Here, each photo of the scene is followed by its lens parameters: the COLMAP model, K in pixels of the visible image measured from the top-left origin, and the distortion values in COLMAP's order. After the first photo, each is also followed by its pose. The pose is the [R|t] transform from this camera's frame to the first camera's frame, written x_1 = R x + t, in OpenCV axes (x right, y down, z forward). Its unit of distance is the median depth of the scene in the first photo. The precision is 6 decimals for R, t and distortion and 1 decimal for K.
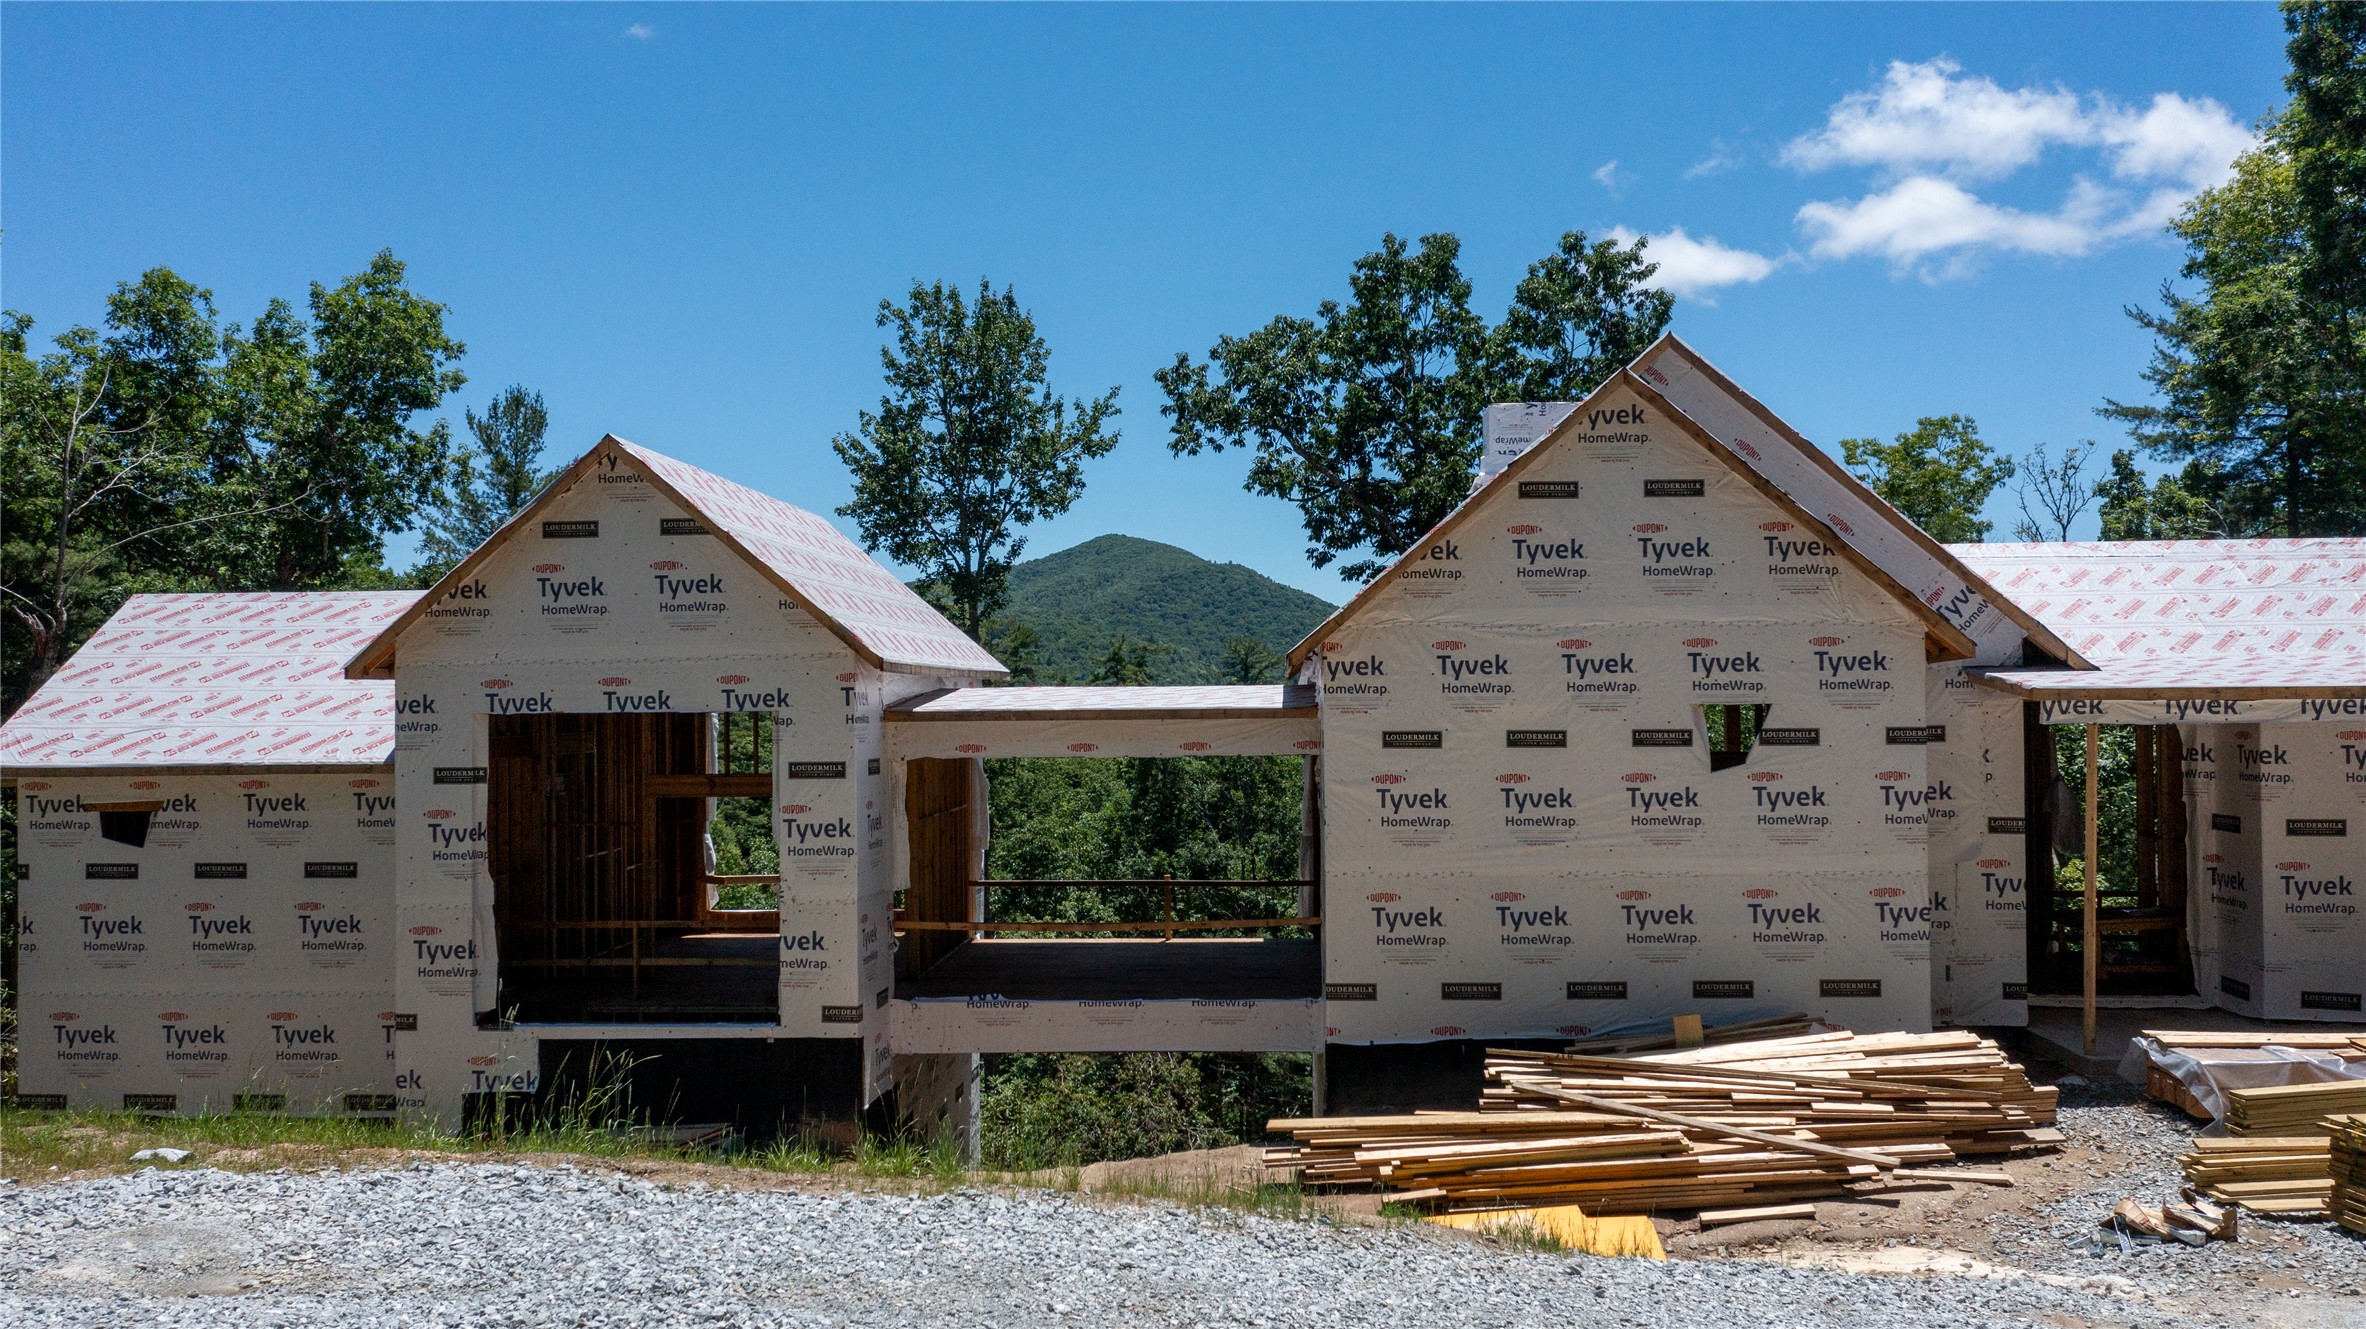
lens RADIAL K [[1876.5, 0, 1177.6], [0, 1876.5, 677.8], [0, 0, 1]] dist [0.003874, -0.001617]
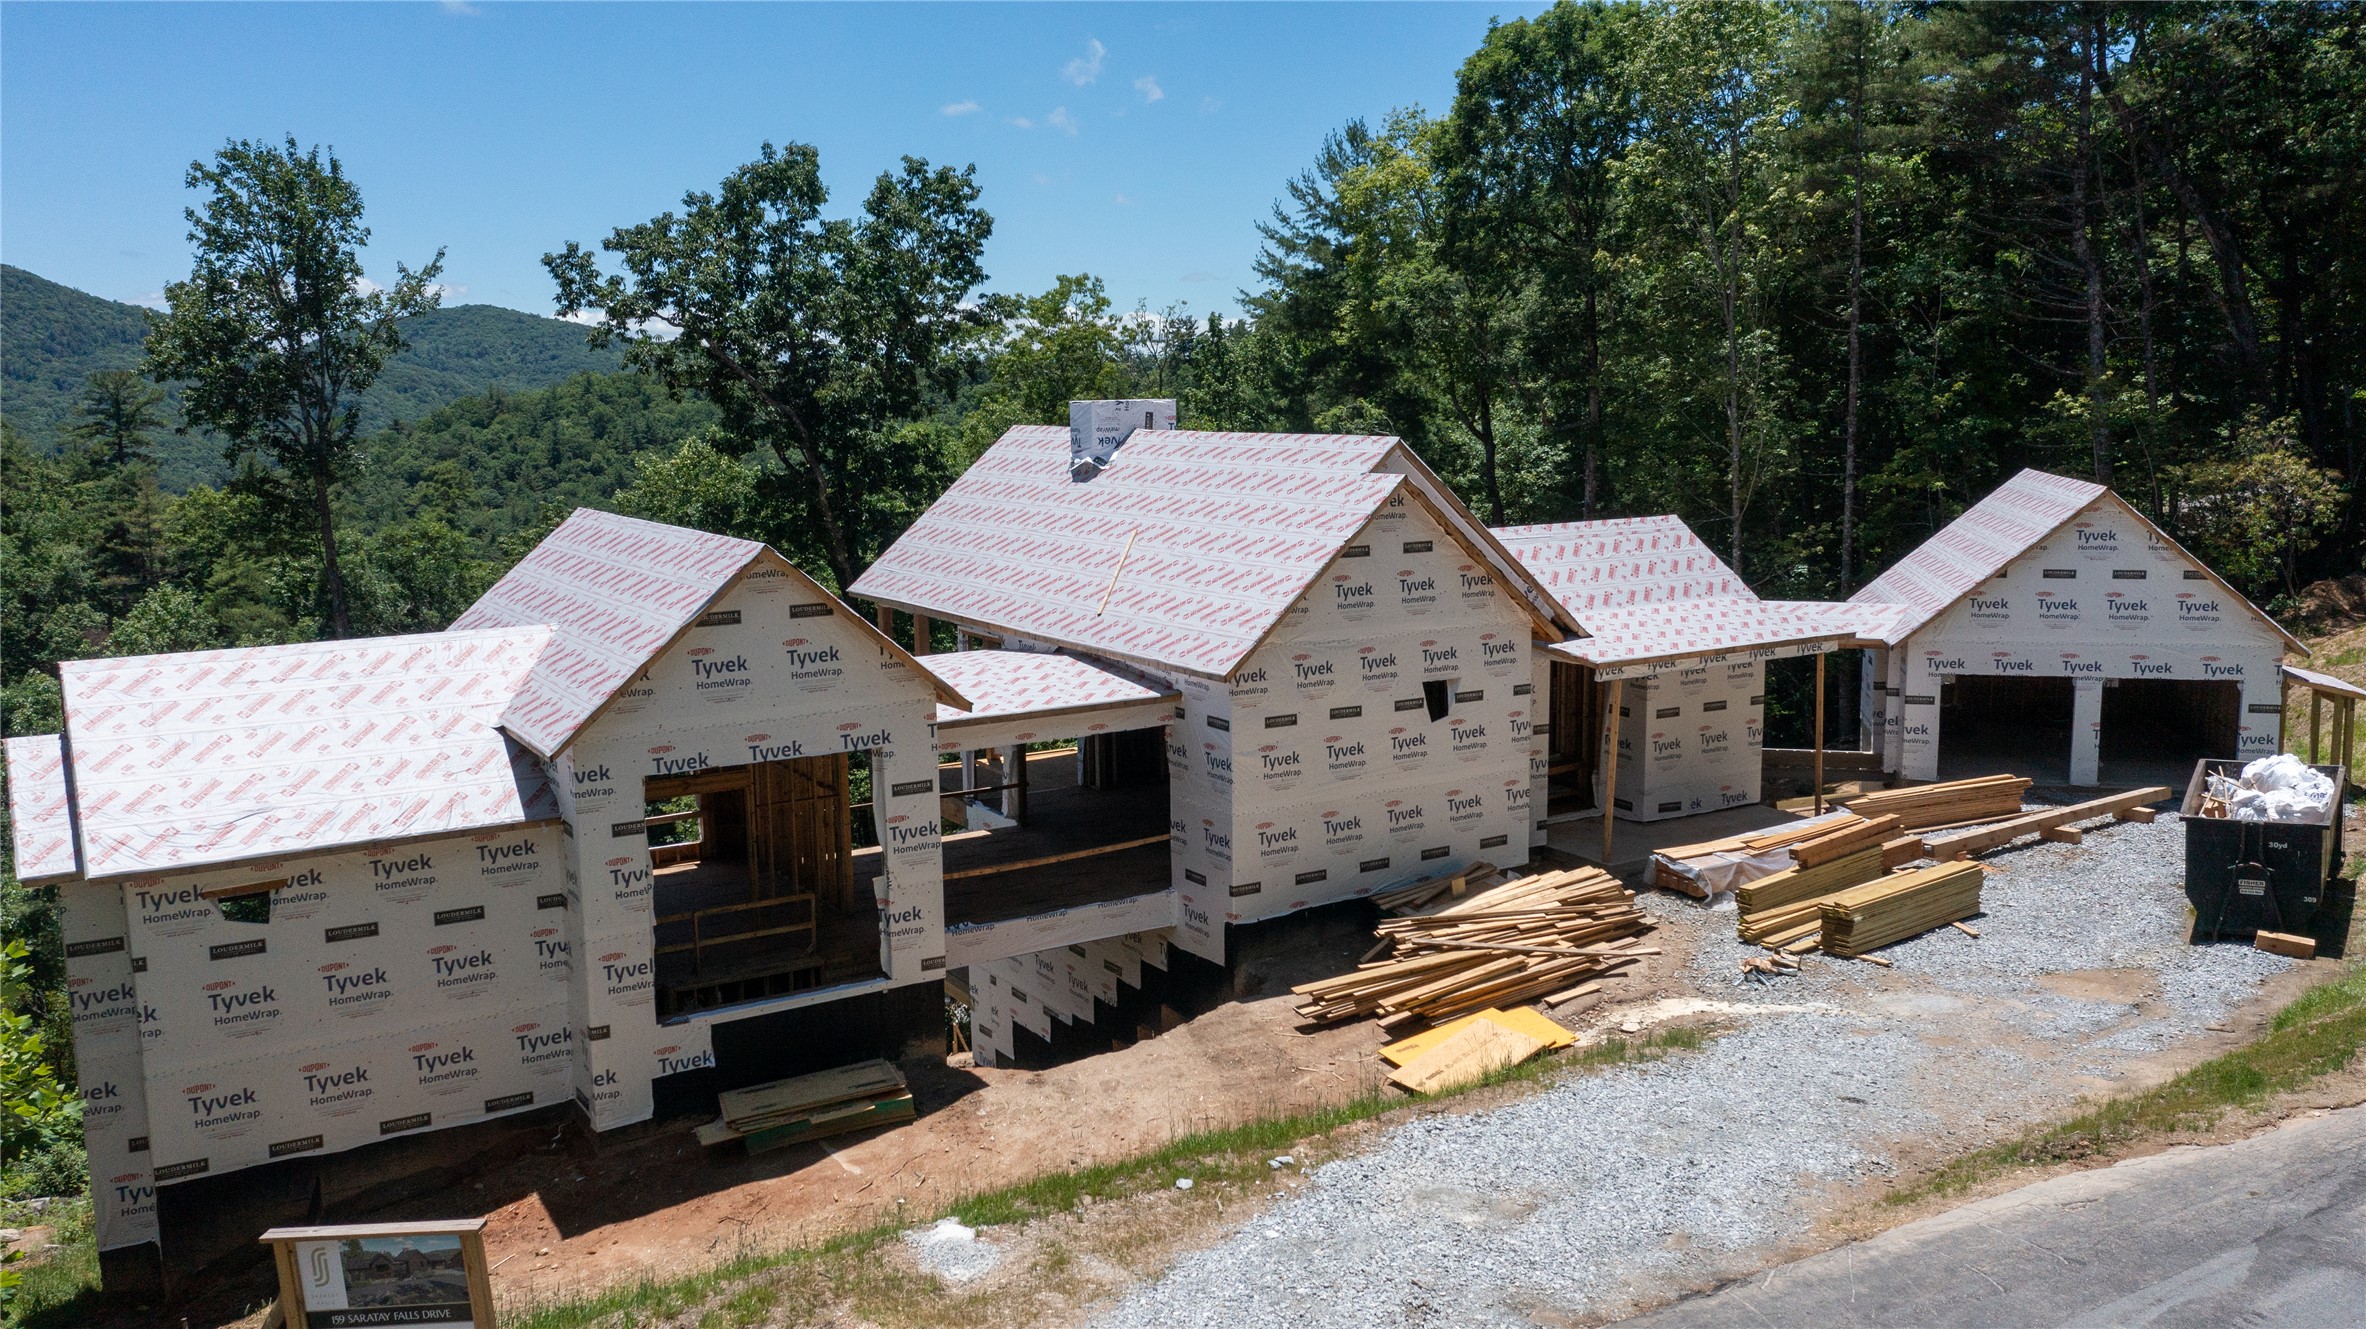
lens RADIAL K [[1876.5, 0, 1177.6], [0, 1876.5, 677.8], [0, 0, 1]] dist [0.003874, -0.001617]
pose [[0.816068, -0.092800, 0.570458, -0.781734], [-0.002365, 0.986481, 0.163861, -0.242499], [-0.577952, -0.135071, 0.804815, -0.156531]]
